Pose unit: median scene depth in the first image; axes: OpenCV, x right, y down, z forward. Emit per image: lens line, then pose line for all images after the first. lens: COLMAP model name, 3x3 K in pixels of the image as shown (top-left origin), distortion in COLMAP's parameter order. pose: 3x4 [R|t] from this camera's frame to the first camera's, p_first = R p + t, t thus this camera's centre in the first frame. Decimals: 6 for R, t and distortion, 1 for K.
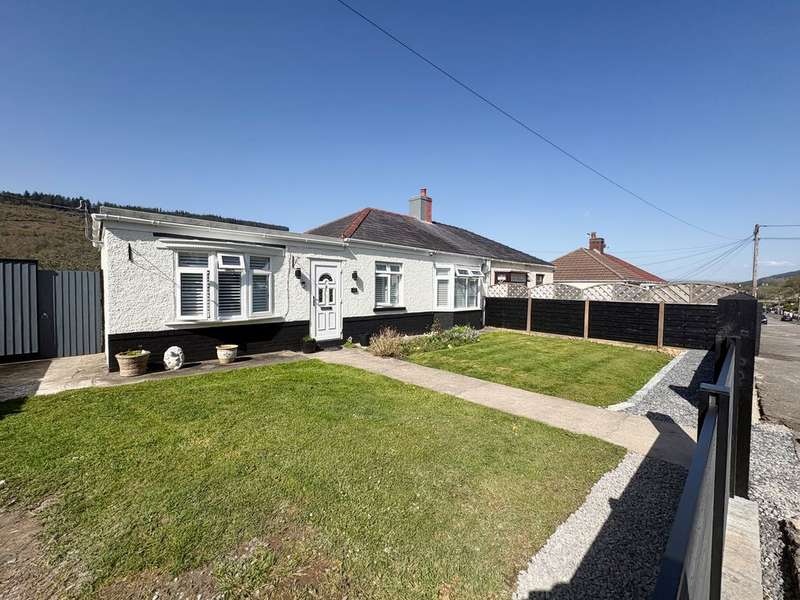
lens RADIAL K [[331.5, 0, 450.3], [0, 331.5, 299.9], [0, 0, 1]] dist [-0.001171, -0.000056]
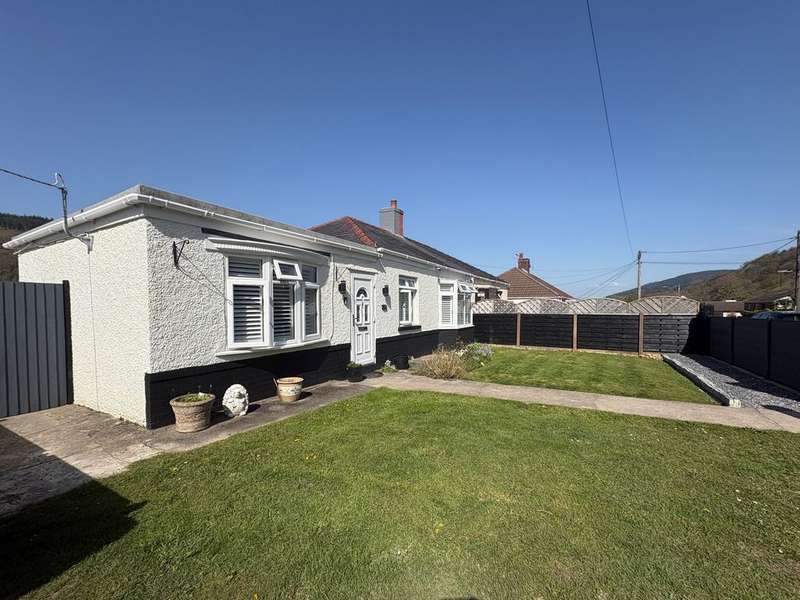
lens RADIAL K [[331.5, 0, 432.1], [0, 331.5, 319.5], [0, 0, 1]] dist [-0.001171, -0.000056]
pose [[0.959107, -0.026815, 0.281771, -0.452563], [0.027141, 0.999628, 0.002746, 0.004749], [-0.281740, 0.005014, 0.959478, 0.125722]]
